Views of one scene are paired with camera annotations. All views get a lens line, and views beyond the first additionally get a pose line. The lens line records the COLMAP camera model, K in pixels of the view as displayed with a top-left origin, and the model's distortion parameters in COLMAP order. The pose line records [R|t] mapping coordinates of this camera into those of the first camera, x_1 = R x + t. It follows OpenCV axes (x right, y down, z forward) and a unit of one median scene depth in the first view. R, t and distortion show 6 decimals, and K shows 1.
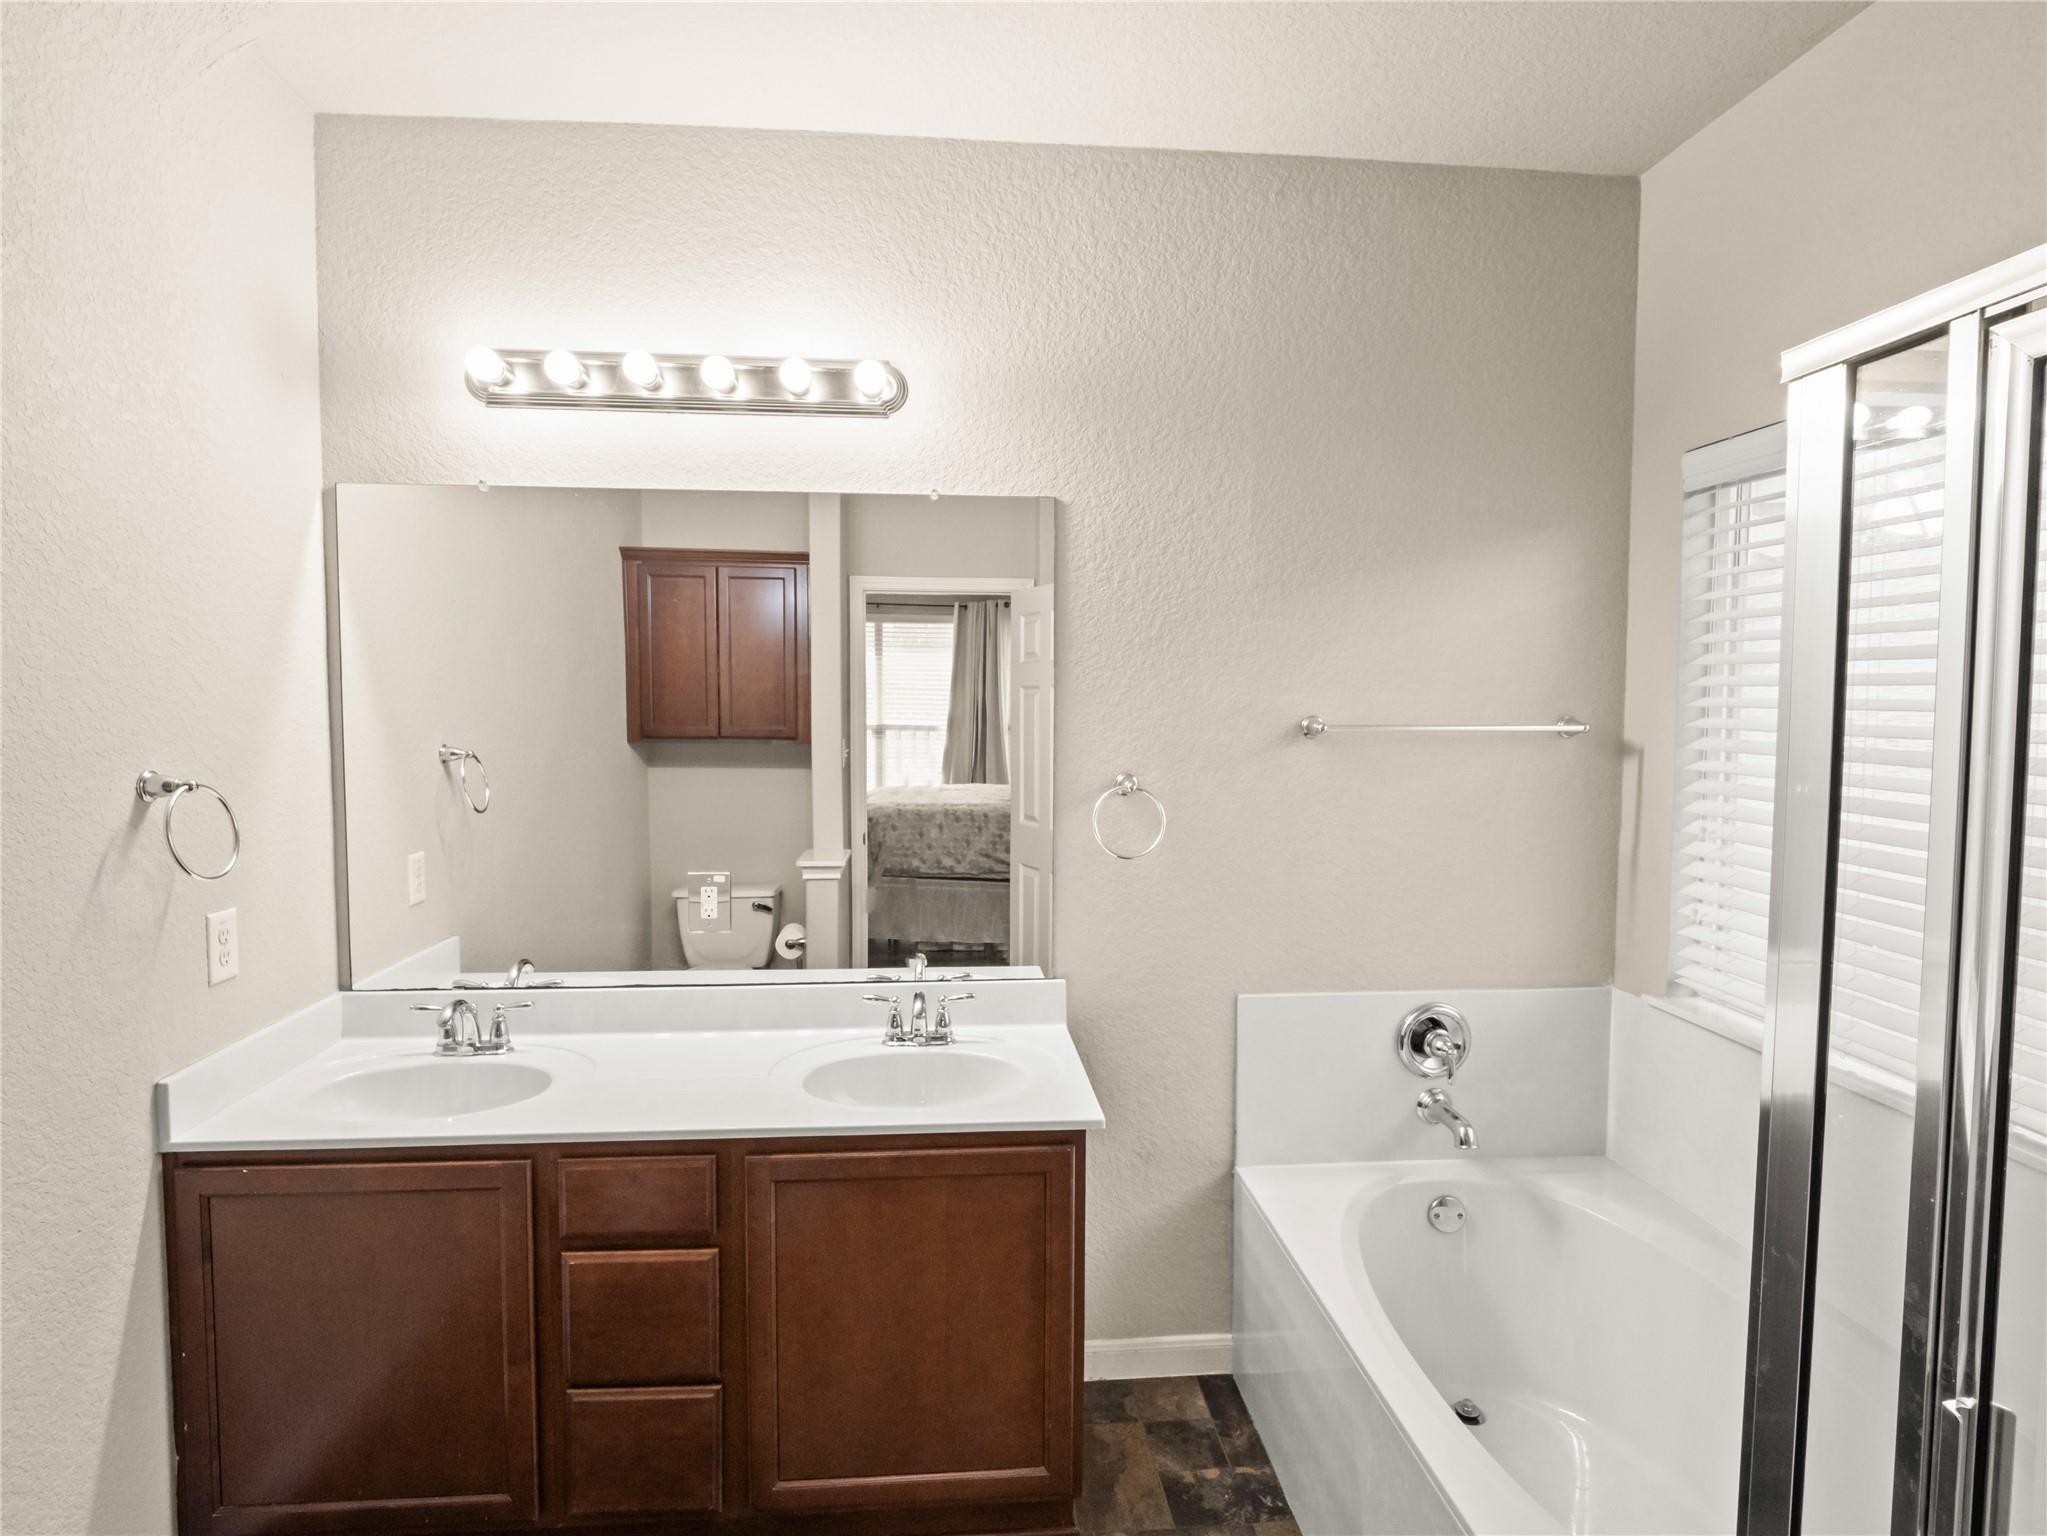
lens RADIAL K [[1065.3, 0, 1023.5], [0, 1065.3, 768.0], [0, 0, 1]] dist [-0.015162, 0.000408]
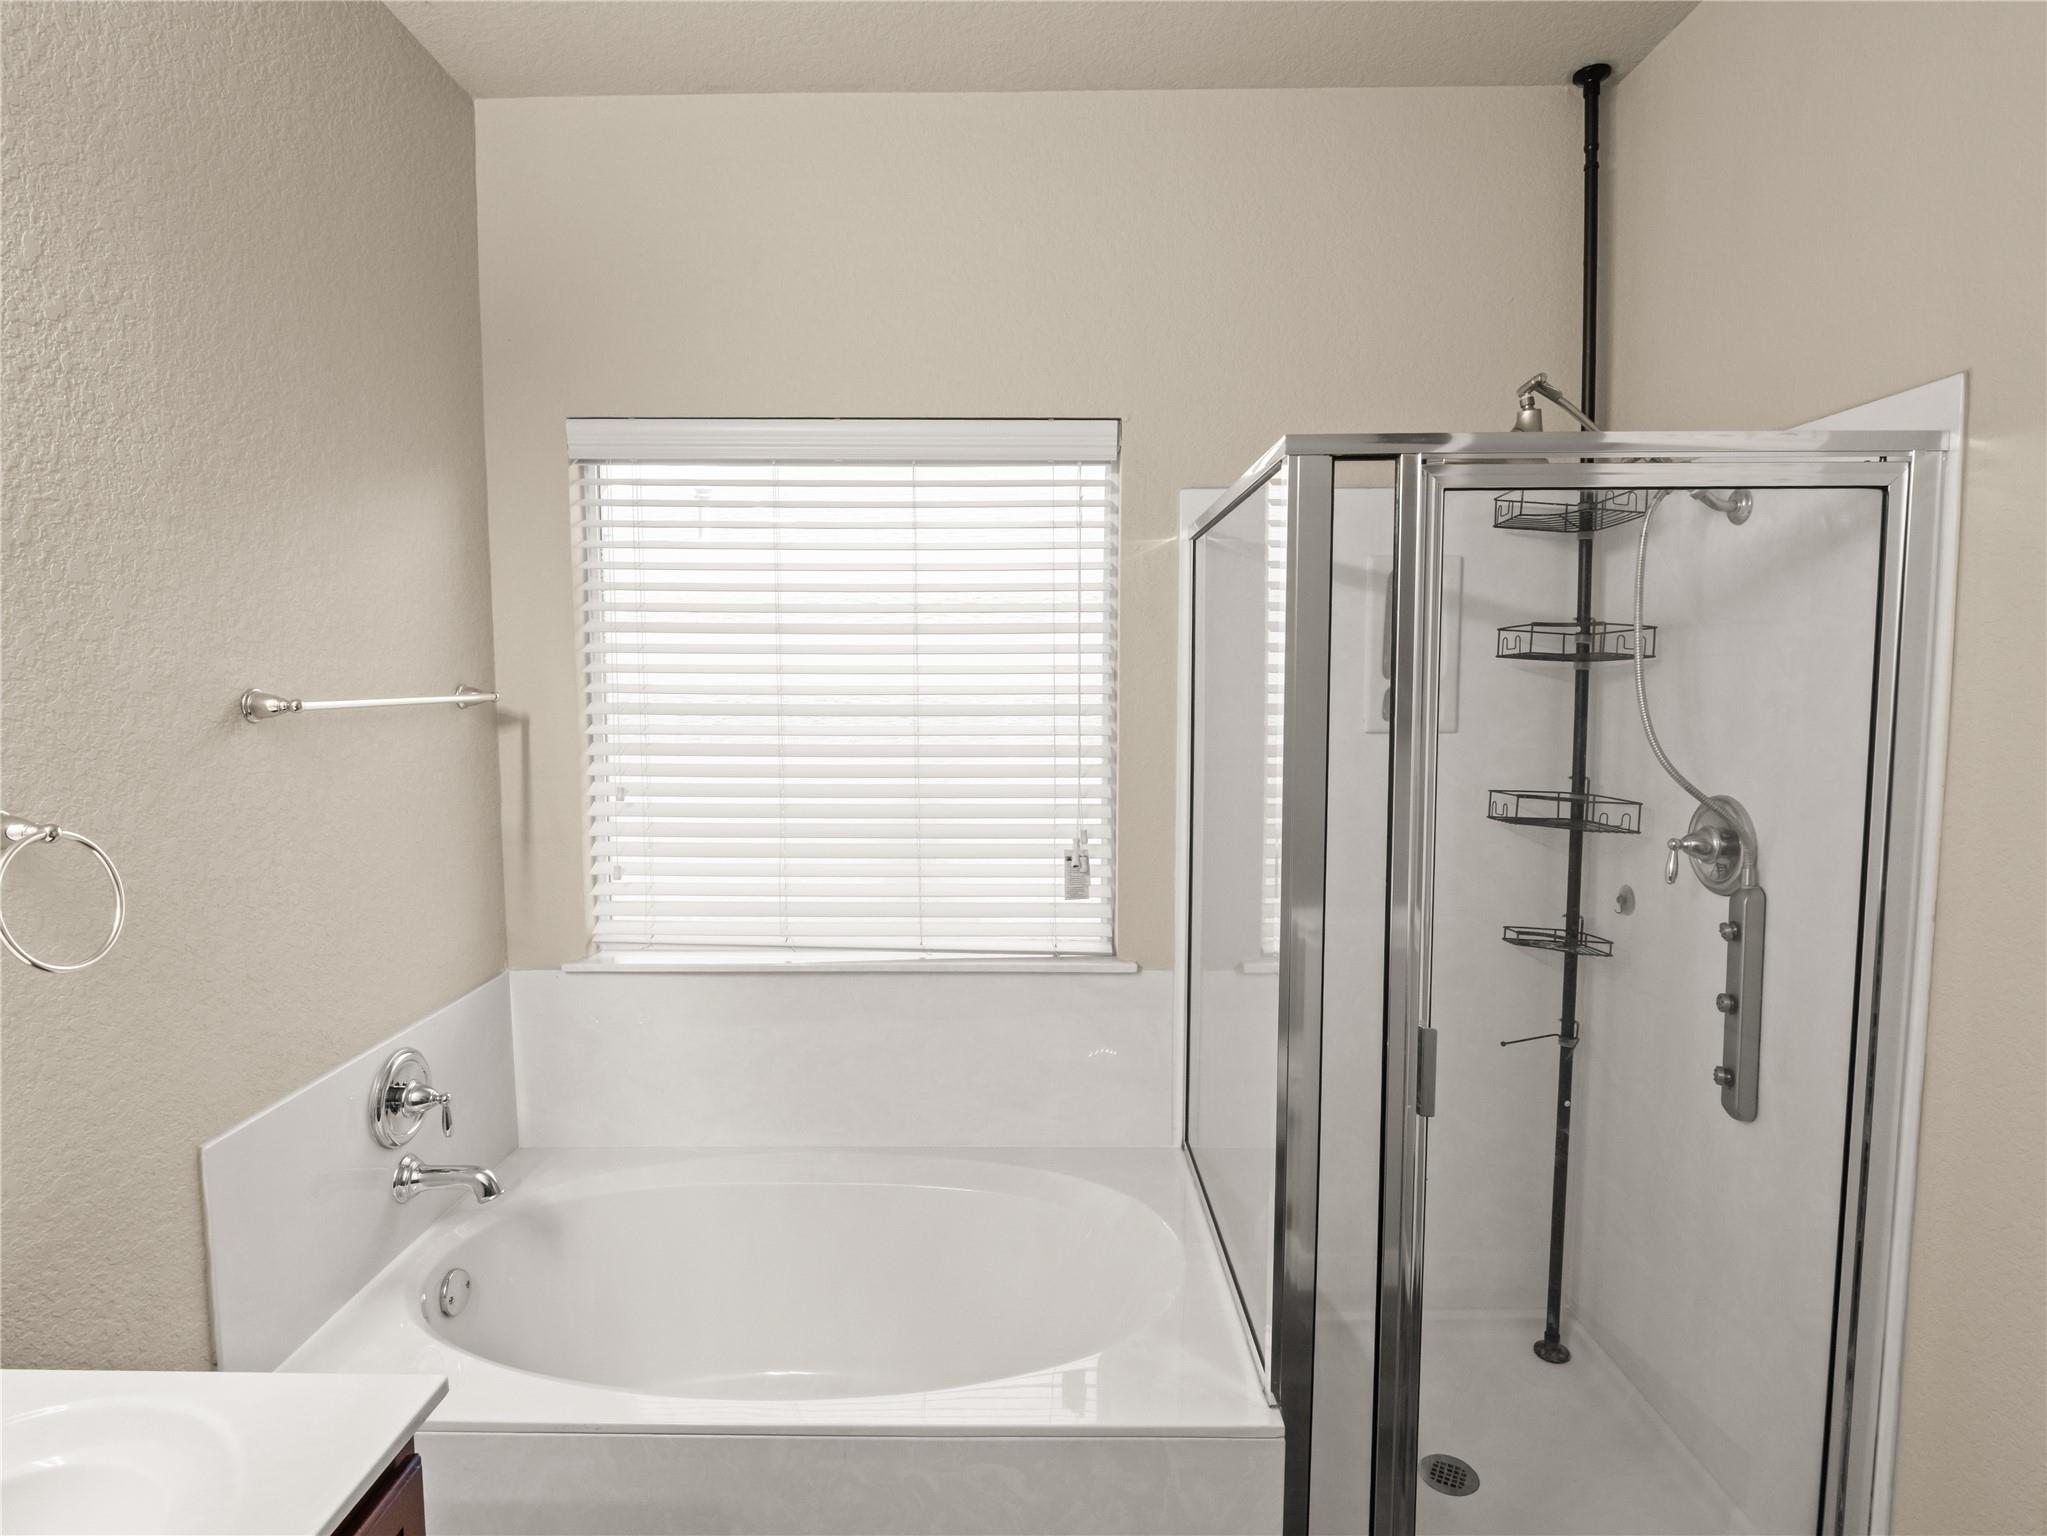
lens RADIAL K [[1065.3, 0, 1023.5], [0, 1065.3, 768.0], [0, 0, 1]] dist [-0.015162, 0.000408]
pose [[0.085068, -0.089394, 0.992357, -0.341973], [0.065552, 0.994311, 0.083951, -0.023551], [-0.994216, 0.057909, 0.090444, 0.465239]]
